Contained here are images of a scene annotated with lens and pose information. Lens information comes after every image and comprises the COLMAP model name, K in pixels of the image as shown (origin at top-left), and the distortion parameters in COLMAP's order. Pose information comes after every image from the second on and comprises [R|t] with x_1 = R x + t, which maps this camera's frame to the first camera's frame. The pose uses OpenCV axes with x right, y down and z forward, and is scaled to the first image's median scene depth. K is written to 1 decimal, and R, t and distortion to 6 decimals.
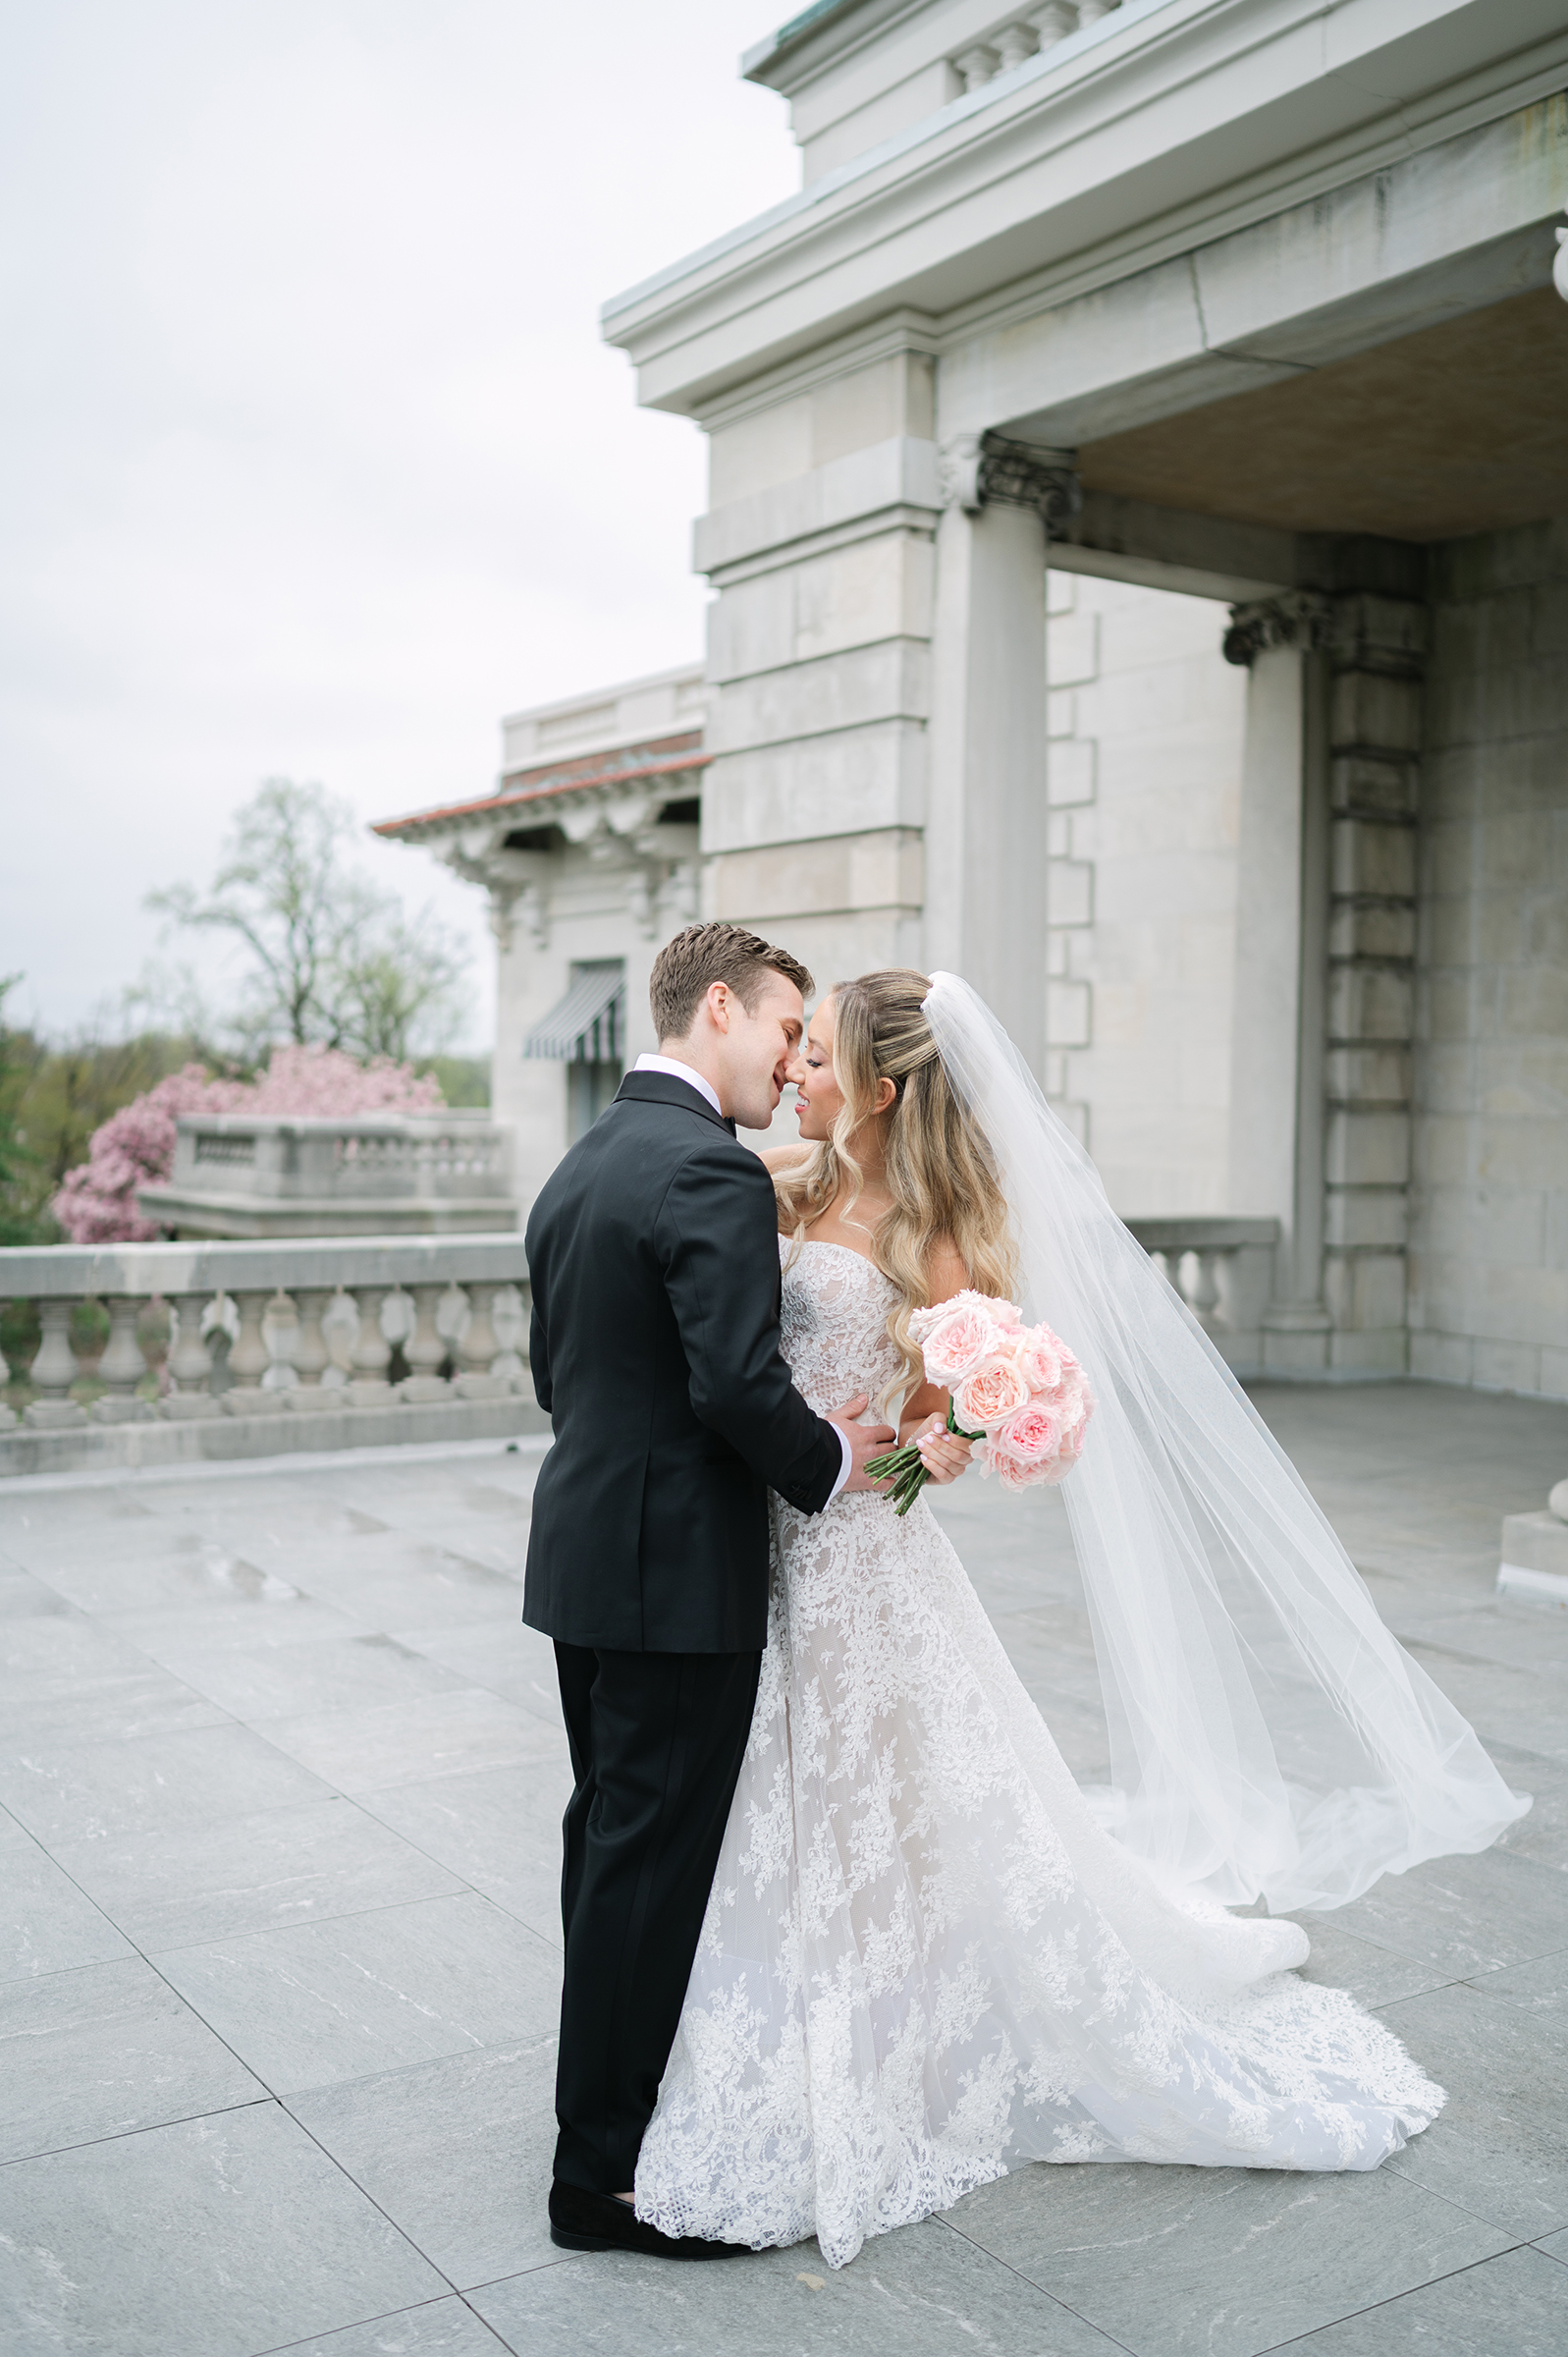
lens RADIAL K [[2236.8, 0, 784.5], [0, 2236.8, 1129.6], [0, 0, 1]] dist [0.008859, 0.006468]
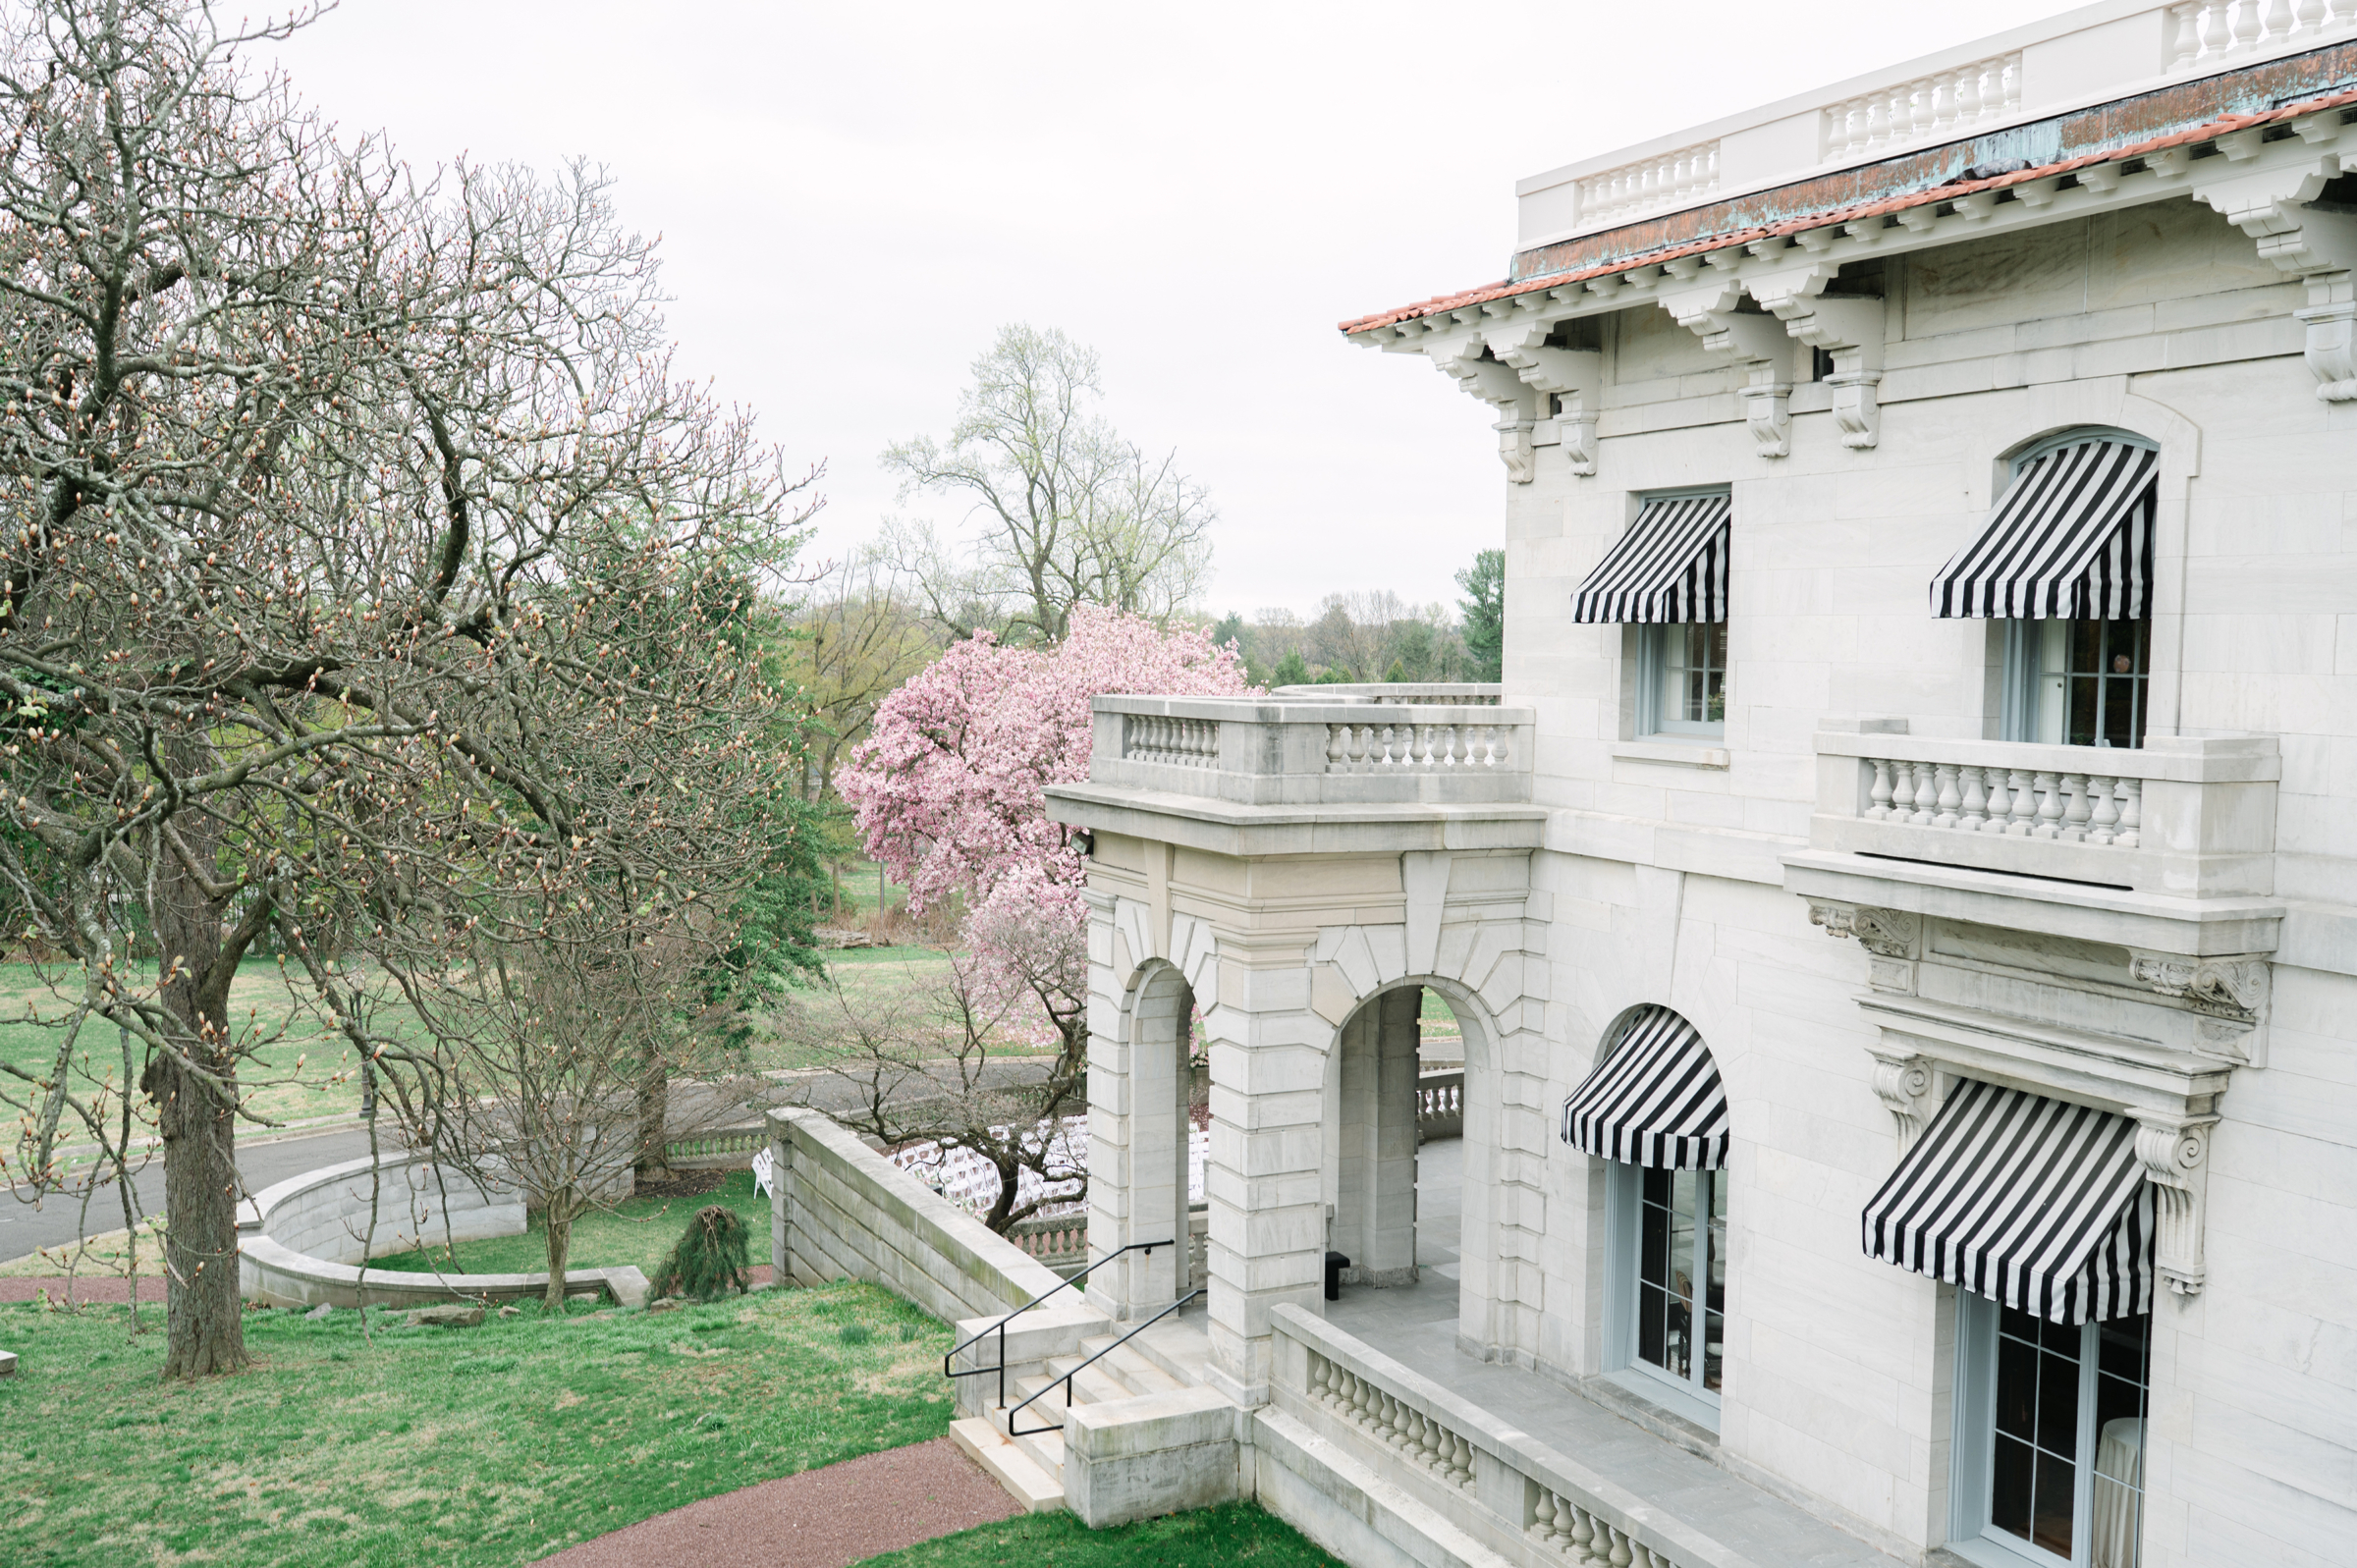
lens RADIAL K [[2236.8, 0, 1178.5], [0, 2236.8, 784.0], [0, 0, 1]] dist [0.008859, 0.006468]
pose [[0.991969, 0.012364, -0.125878, -0.140948], [-0.007277, 0.999141, 0.040789, -0.006350], [0.126274, -0.039545, 0.991207, 0.209789]]
